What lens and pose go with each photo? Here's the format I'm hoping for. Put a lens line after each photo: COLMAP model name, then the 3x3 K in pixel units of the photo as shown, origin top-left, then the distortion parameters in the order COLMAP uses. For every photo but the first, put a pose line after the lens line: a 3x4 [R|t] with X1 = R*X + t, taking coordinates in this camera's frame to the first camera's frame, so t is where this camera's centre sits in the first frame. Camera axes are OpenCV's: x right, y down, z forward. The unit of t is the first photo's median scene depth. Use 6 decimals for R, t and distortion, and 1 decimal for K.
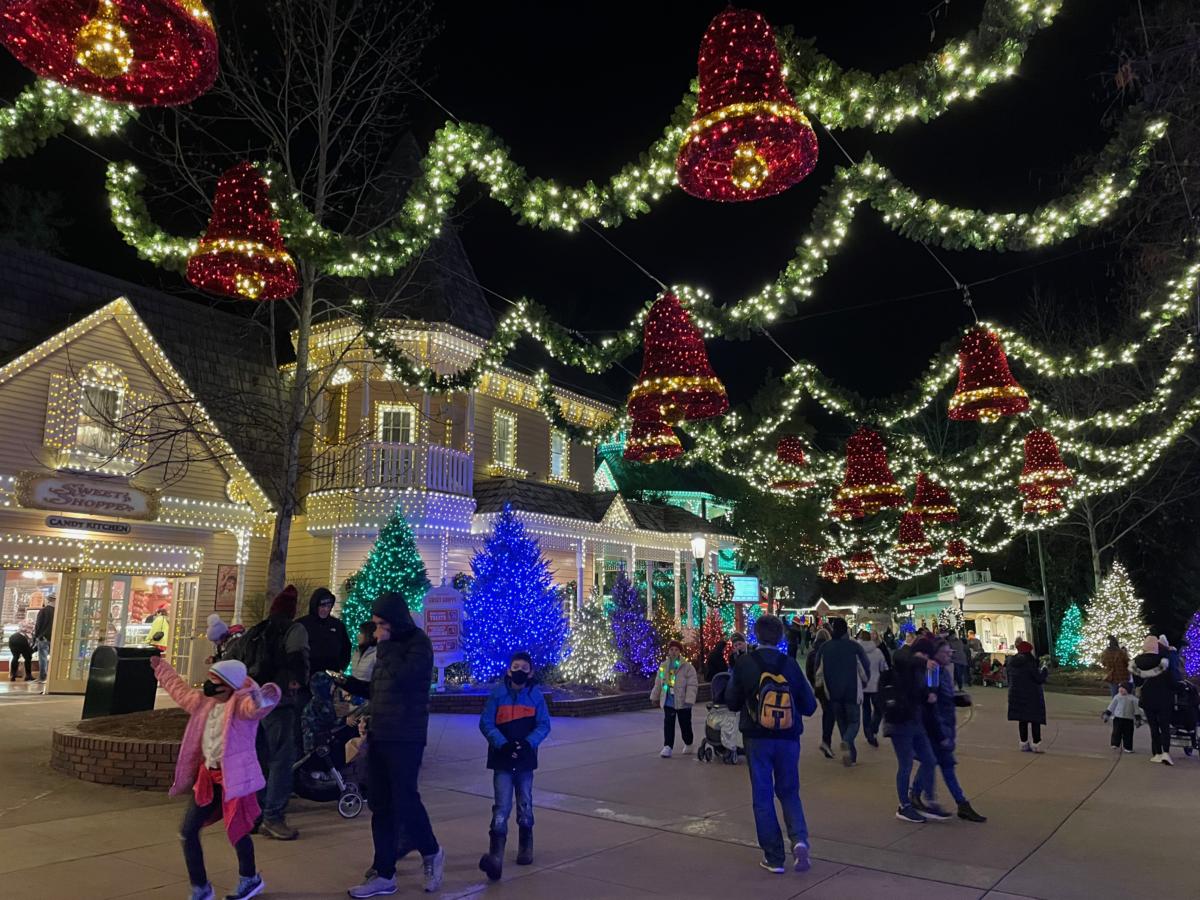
lens RADIAL K [[893.8, 0, 592.9], [0, 893.8, 450.3], [0, 0, 1]] dist [0.102919, -0.125457]
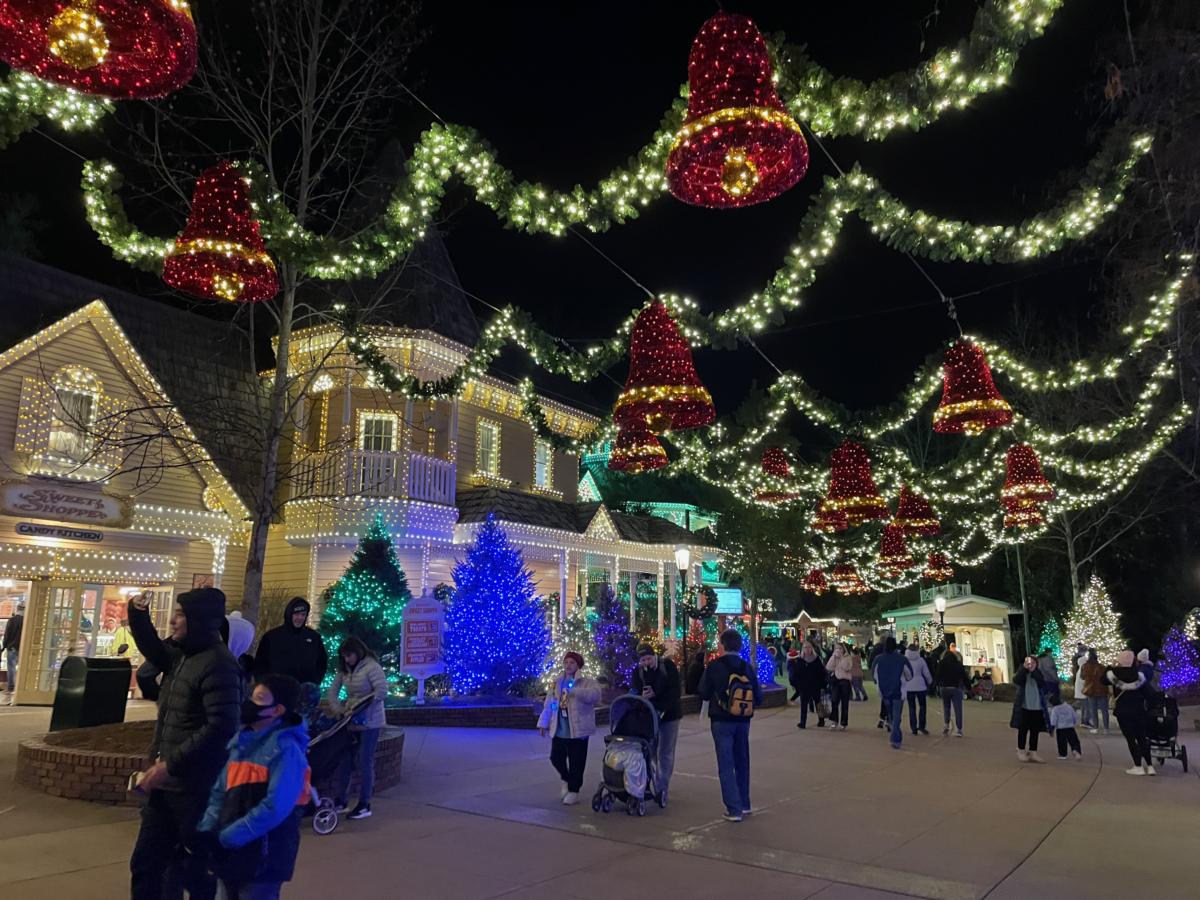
lens RADIAL K [[894.7, 0, 600.0], [0, 894.7, 450.0], [0, 0, 1]] dist [0.102763, -0.126976]
pose [[0.999621, 0.009096, 0.025974, -0.001147], [-0.008765, 0.999879, -0.012821, 0.001812], [-0.026088, 0.012589, 0.999580, 0.008627]]
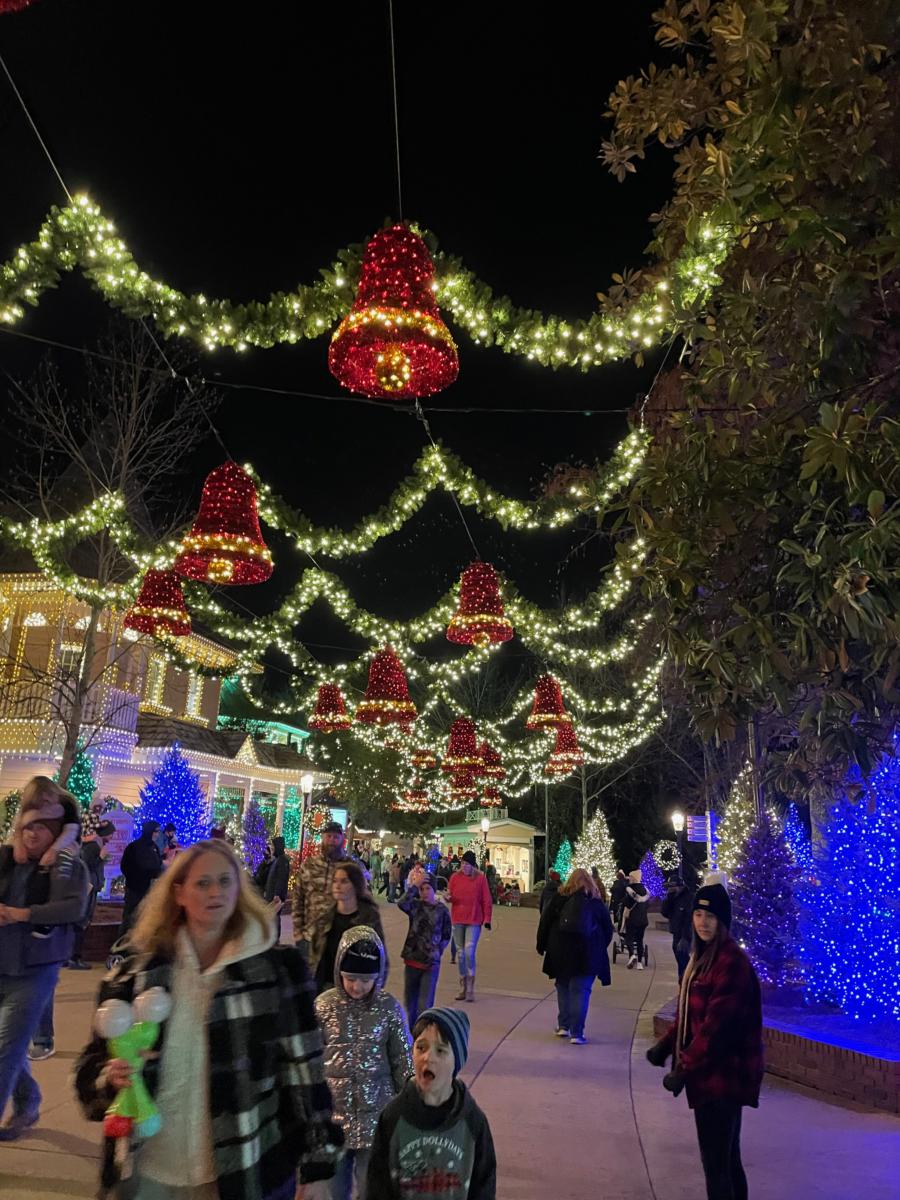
lens RADIAL K [[894.7, 0, 446.8], [0, 894.7, 601.3], [0, 0, 1]] dist [0.102763, -0.126976]
pose [[0.933278, 0.132633, 0.333769, -0.290999], [-0.108510, 0.990013, -0.089996, -0.094266], [-0.342372, 0.047774, 0.938349, -0.447590]]
